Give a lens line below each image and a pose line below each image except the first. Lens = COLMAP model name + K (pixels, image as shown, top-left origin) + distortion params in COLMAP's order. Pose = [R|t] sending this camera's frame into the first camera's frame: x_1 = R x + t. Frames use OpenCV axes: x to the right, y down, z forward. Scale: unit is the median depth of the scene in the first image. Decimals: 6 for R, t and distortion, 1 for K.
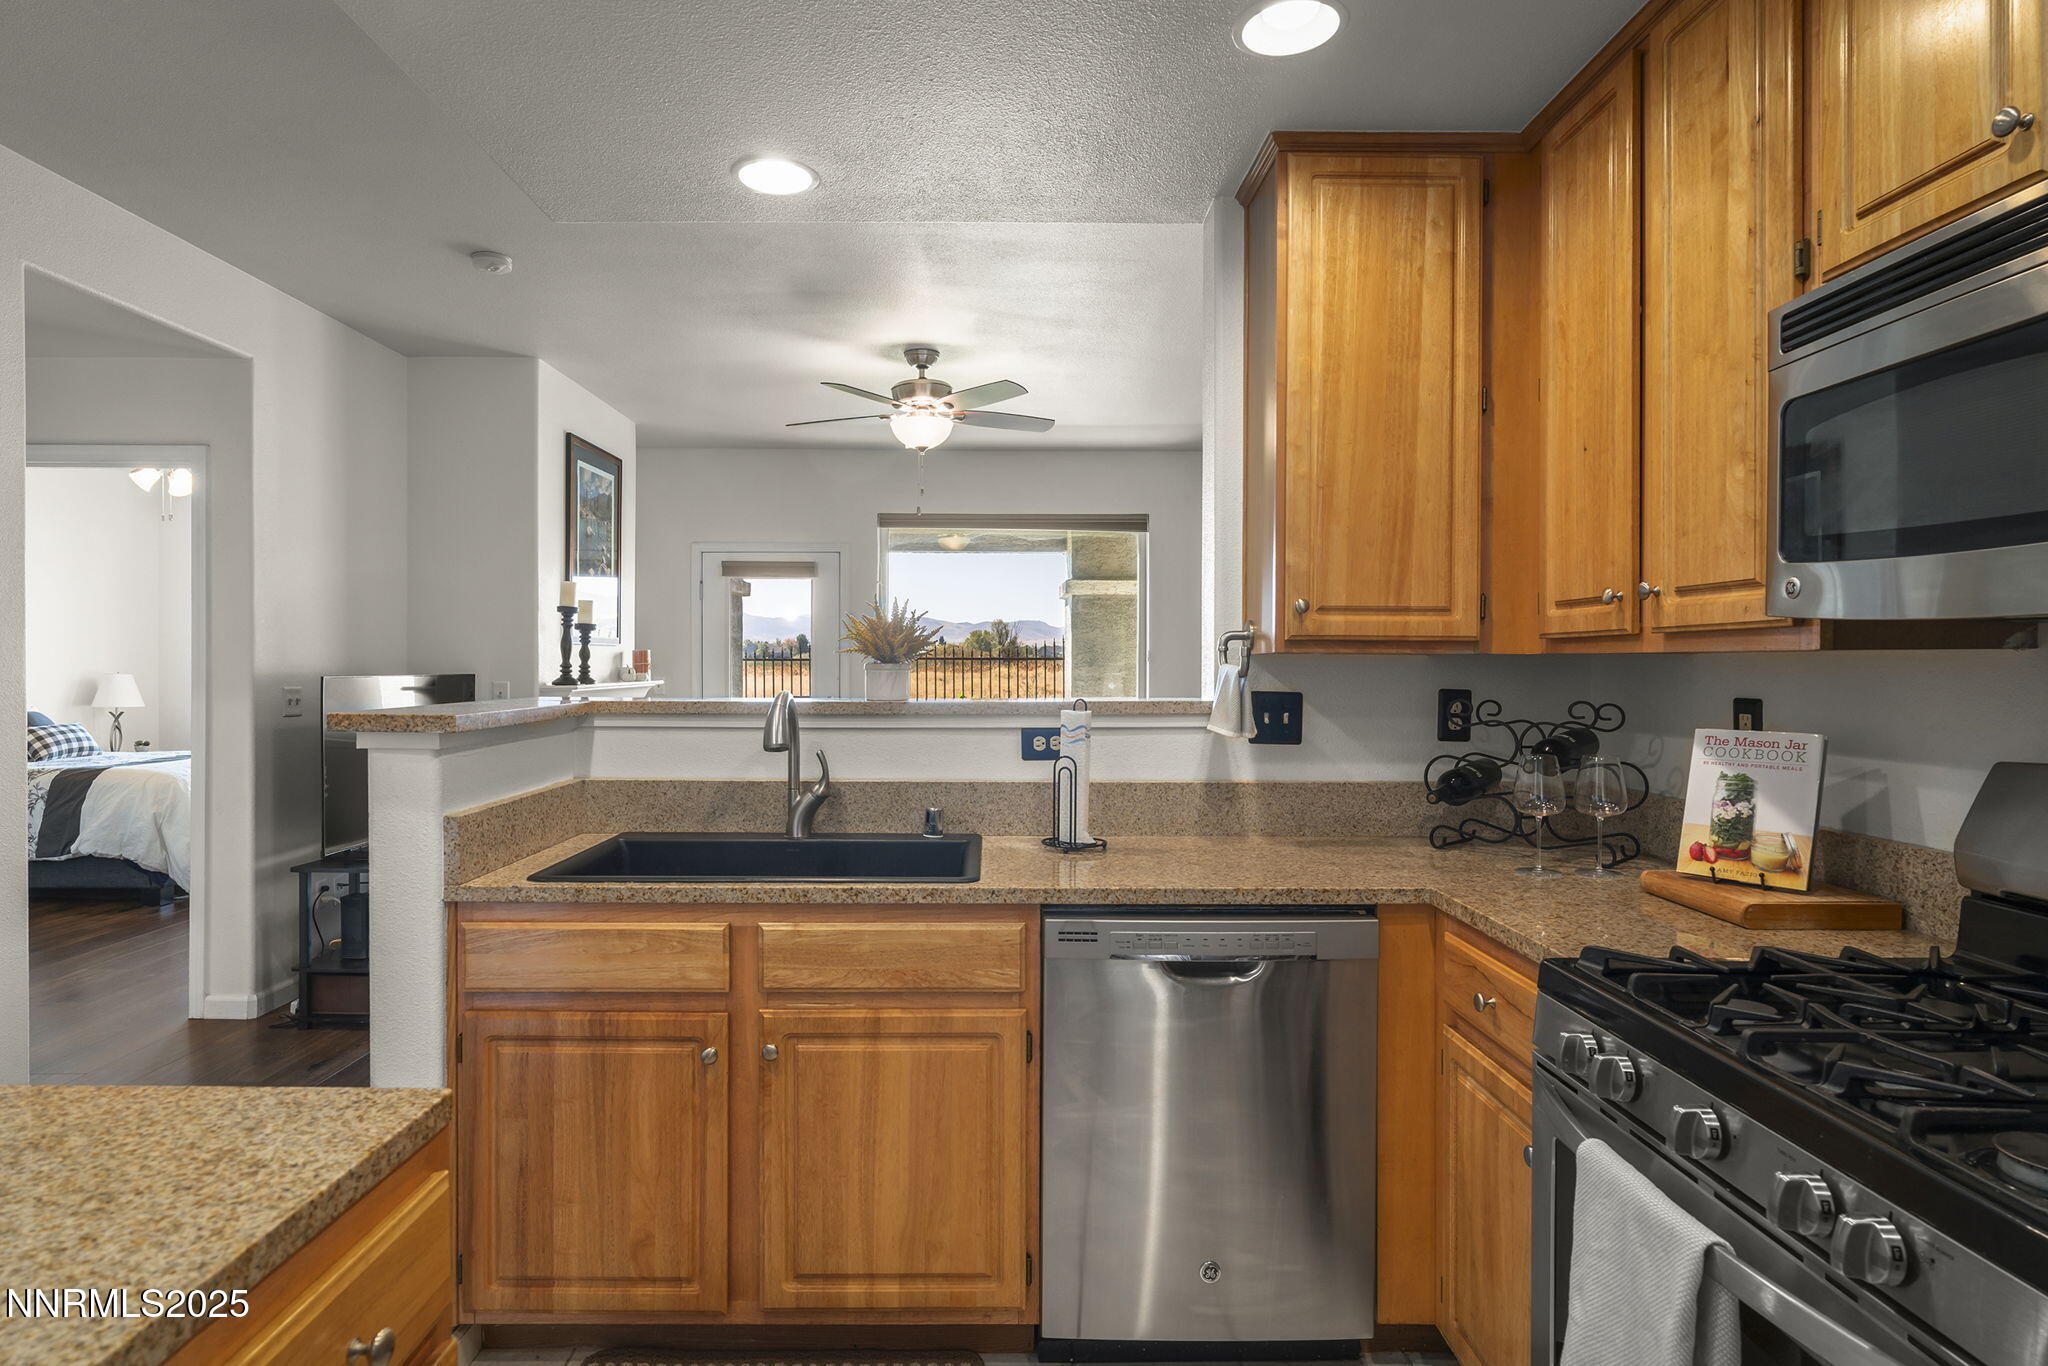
lens RADIAL K [[1125.0, 0, 989.1], [0, 1125.0, 677.6], [0, 0, 1]] dist [-0.007129, 0.003922]
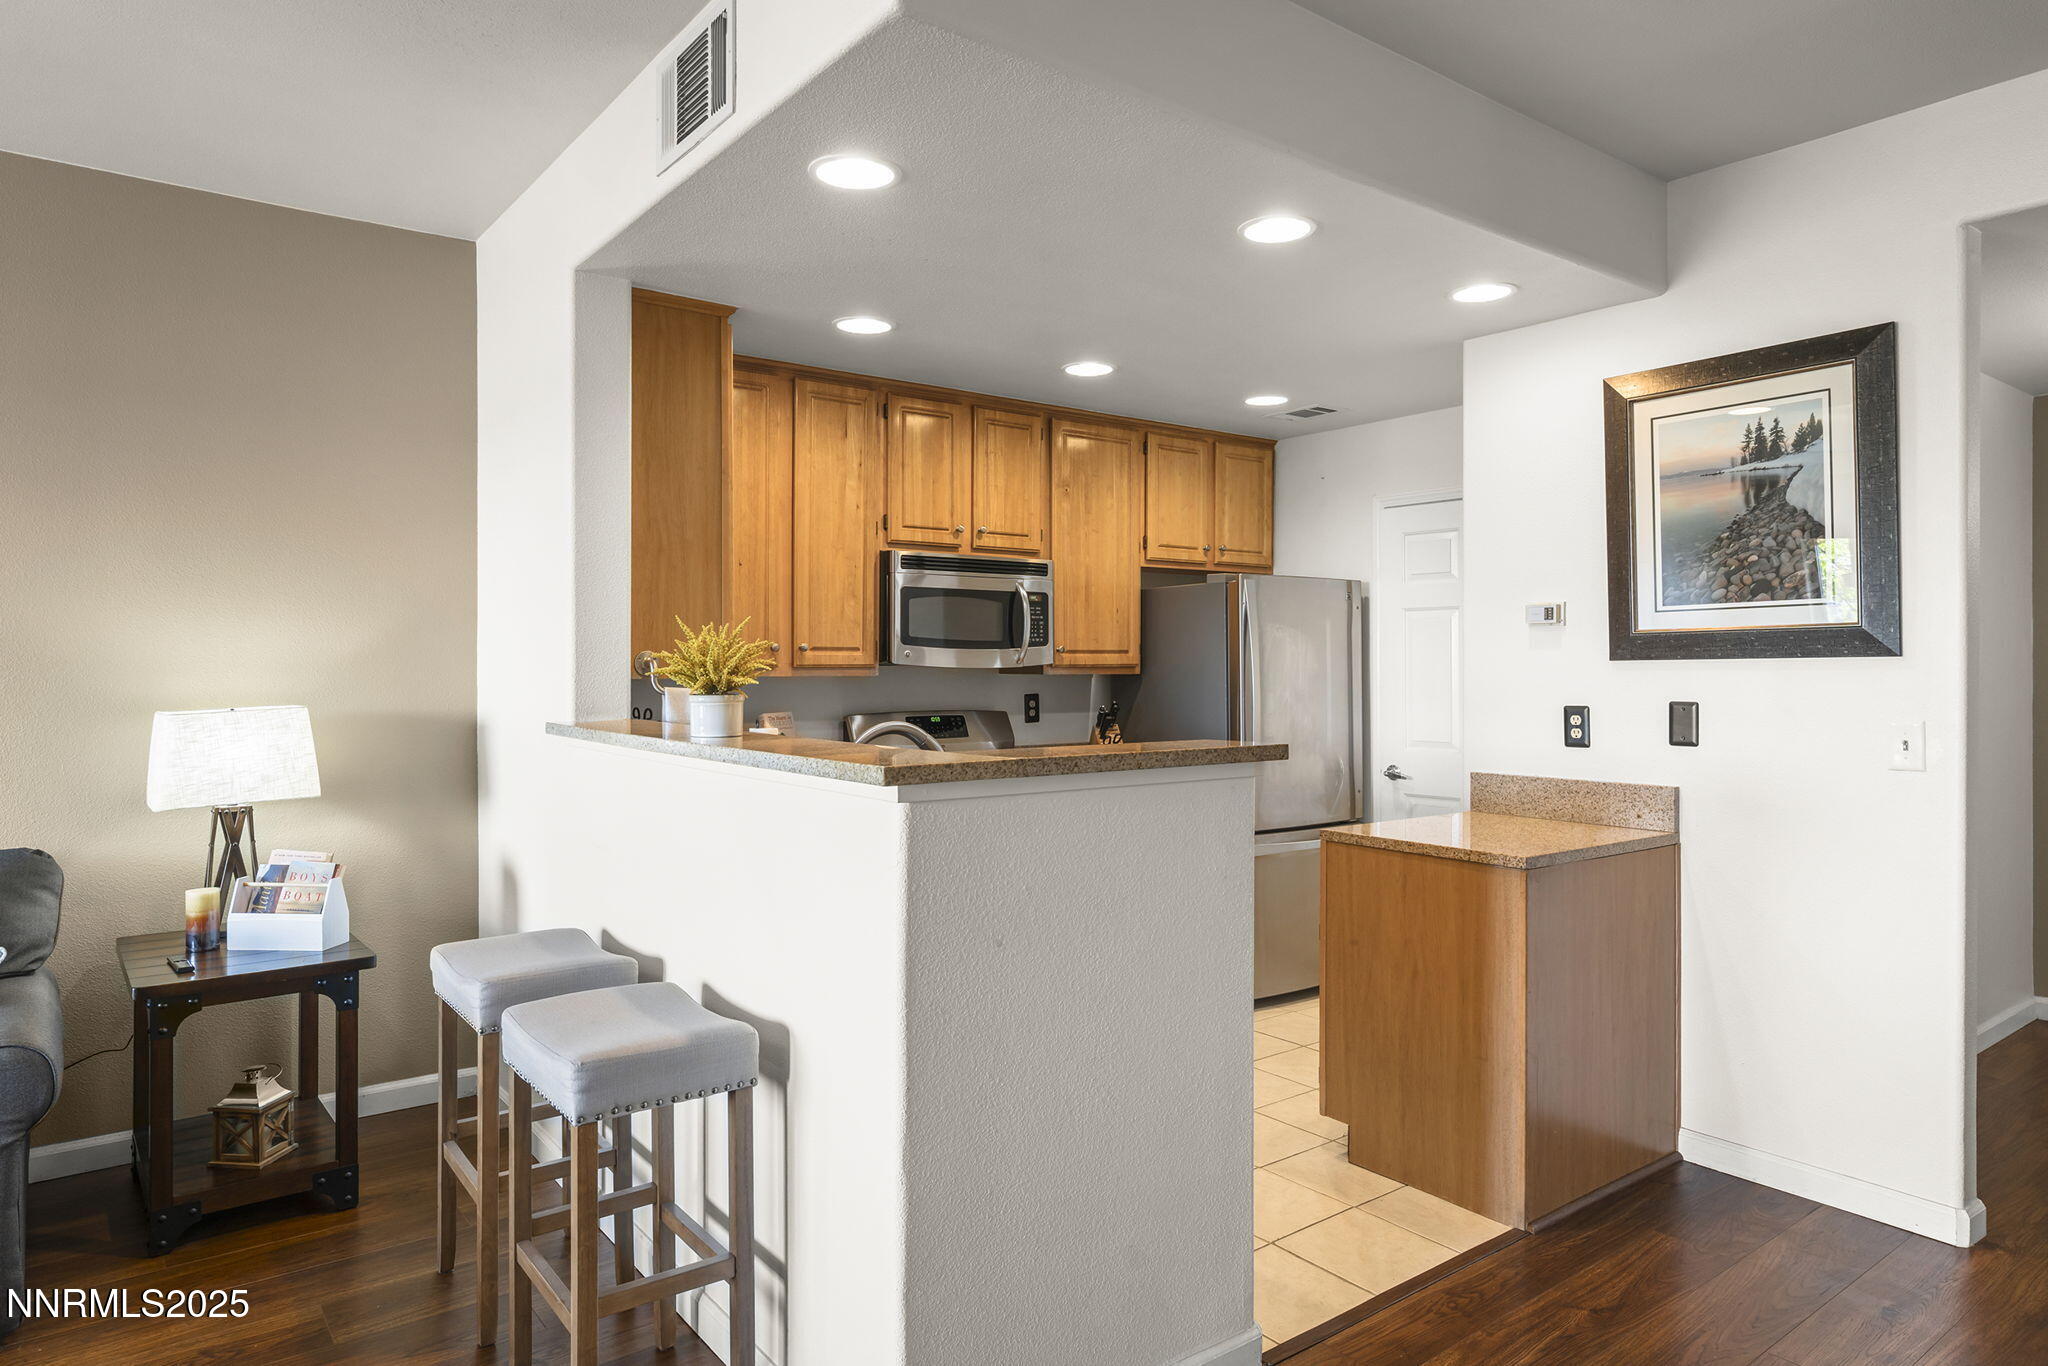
lens RADIAL K [[1222.2, 0, 1028.1], [0, 1222.2, 664.7], [0, 0, 1]] dist [-0.029891, -0.000380]
pose [[-0.612302, -0.002104, 0.790622, -1.339646], [0.007302, 0.999939, 0.008316, -0.055203], [-0.790591, 0.010865, -0.612249, 1.878044]]
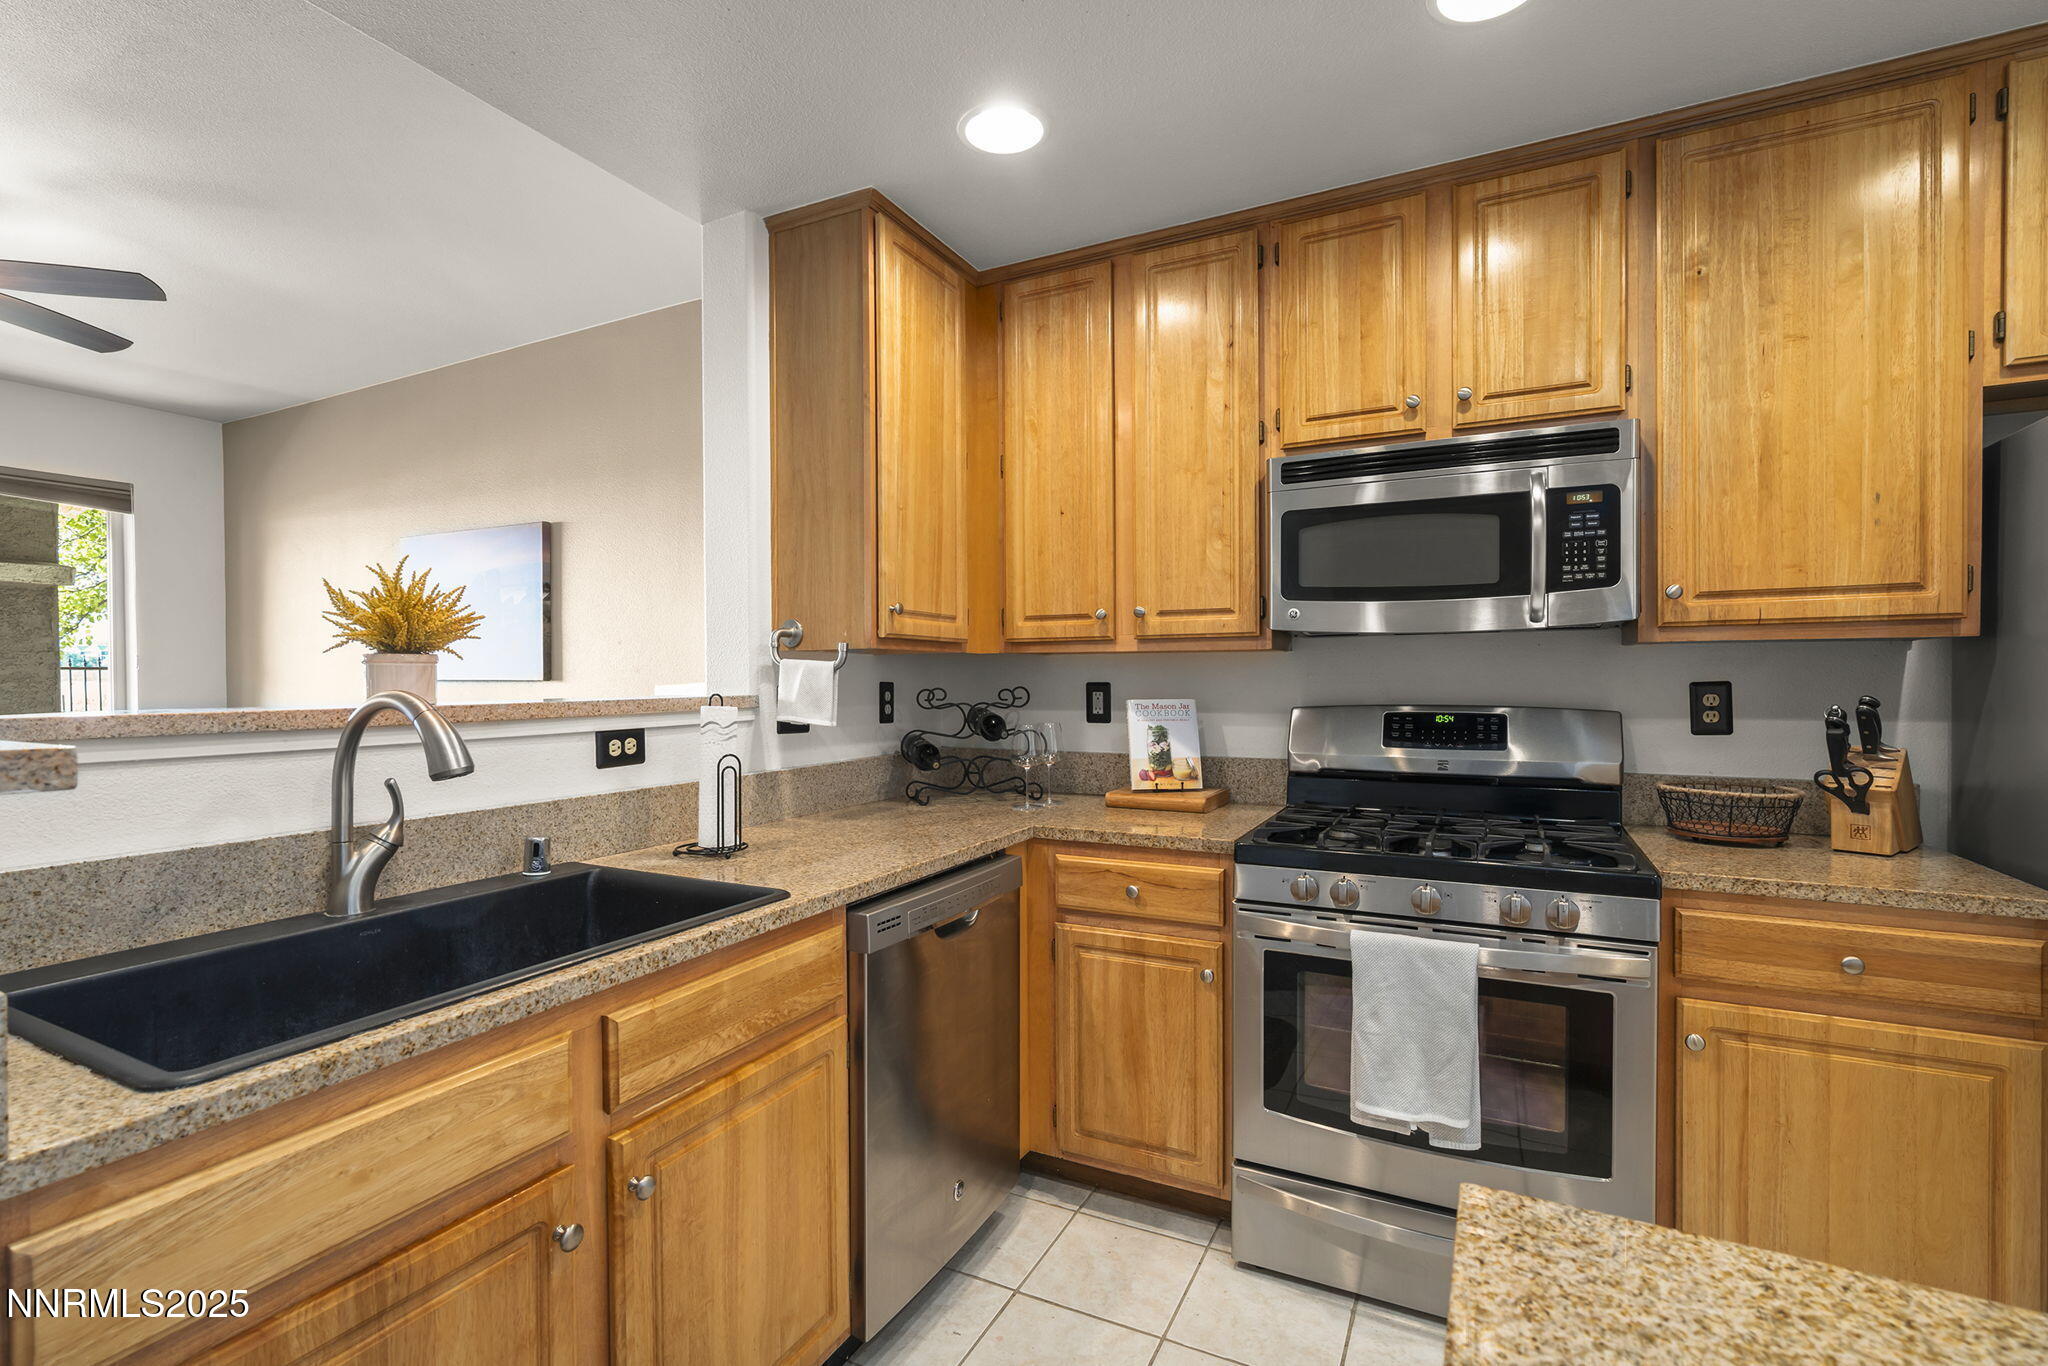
lens RADIAL K [[938.1, 0, 1017.7], [0, 938.1, 690.1], [0, 0, 1]] dist [-0.007594, 0.002263]
pose [[0.450973, -0.016348, 0.892388, -0.605913], [0.015832, 0.999821, 0.010316, 0.014533], [-0.892397, 0.009476, 0.451151, 0.510591]]
